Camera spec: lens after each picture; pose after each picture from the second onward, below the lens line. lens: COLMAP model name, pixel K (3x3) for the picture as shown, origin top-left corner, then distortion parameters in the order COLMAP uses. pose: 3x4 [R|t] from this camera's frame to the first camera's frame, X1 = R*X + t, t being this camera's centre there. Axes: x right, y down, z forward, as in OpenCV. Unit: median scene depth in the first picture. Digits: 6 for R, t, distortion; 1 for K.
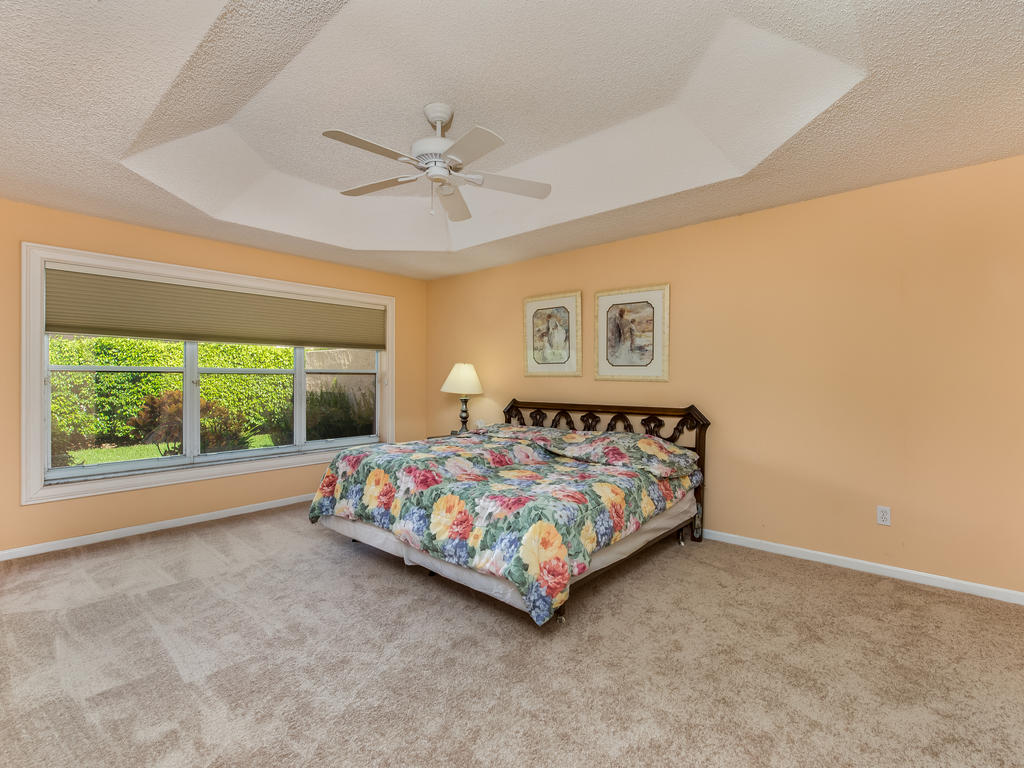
lens RADIAL K [[468.8, 0, 512.0], [0, 468.8, 384.0], [0, 0, 1]] dist [-0.000323, -0.000007]
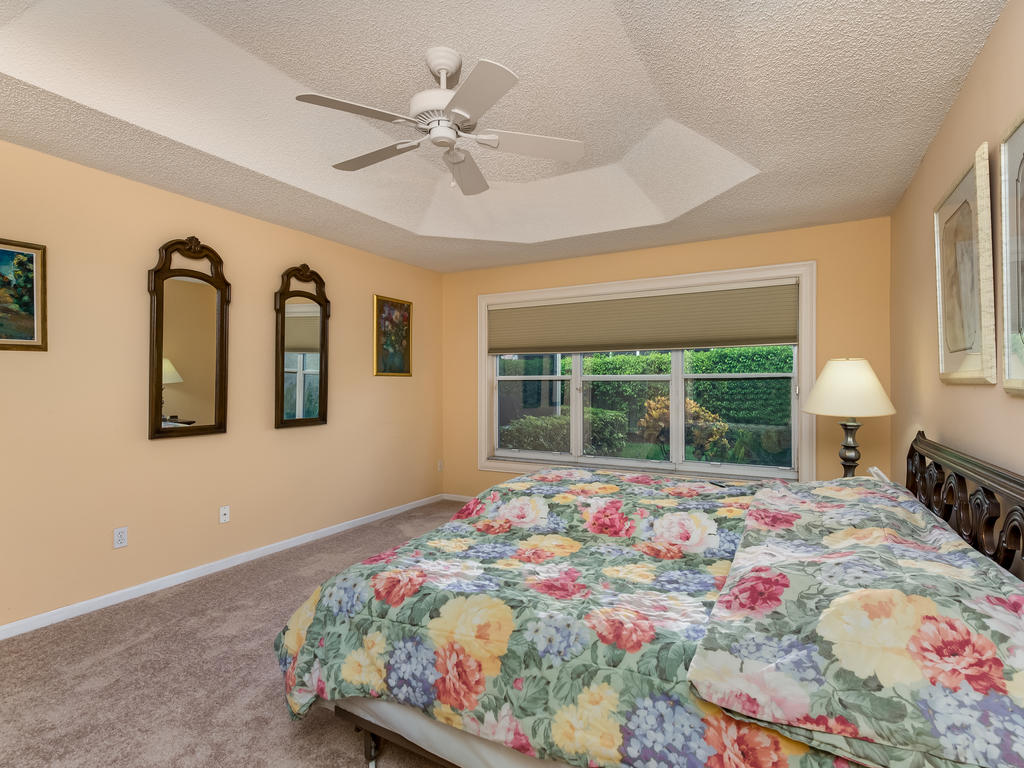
lens RADIAL K [[515.3, 0, 512.0], [0, 515.3, 384.0], [0, 0, 1]] dist [-0.017525, 0.000464]
pose [[0.201639, -0.000327, -0.979460, 0.522967], [-0.012463, 0.999918, -0.002900, -0.011022], [0.979381, 0.012791, 0.201618, 0.660701]]
